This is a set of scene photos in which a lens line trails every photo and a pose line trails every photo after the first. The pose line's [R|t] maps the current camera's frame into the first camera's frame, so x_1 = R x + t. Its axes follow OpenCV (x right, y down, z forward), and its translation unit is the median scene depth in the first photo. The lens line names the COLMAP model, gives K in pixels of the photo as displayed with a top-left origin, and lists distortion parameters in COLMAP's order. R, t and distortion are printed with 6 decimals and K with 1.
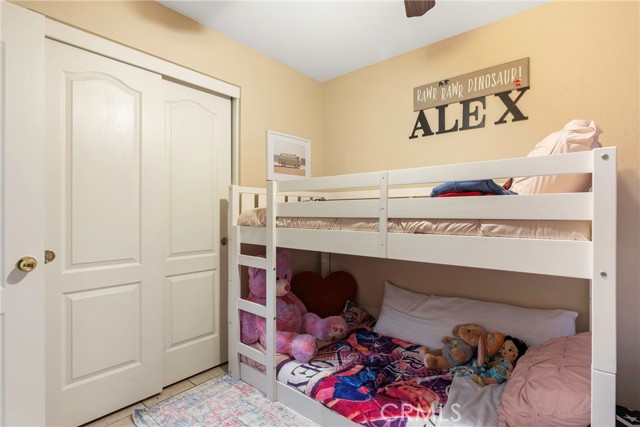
lens RADIAL K [[311.3, 0, 326.6], [0, 311.3, 210.6], [0, 0, 1]] dist [-0.002345, -0.000182]
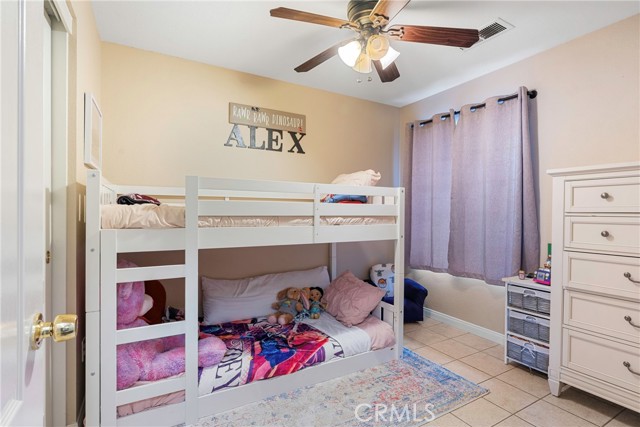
lens RADIAL K [[311.3, 0, 324.8], [0, 311.3, 212.5], [0, 0, 1]] dist [-0.002345, -0.000182]
pose [[0.355320, -0.000167, 0.934745, -0.908050], [-0.014621, 0.999877, 0.005737, -0.000165], [-0.934630, -0.015706, 0.355274, 0.355721]]
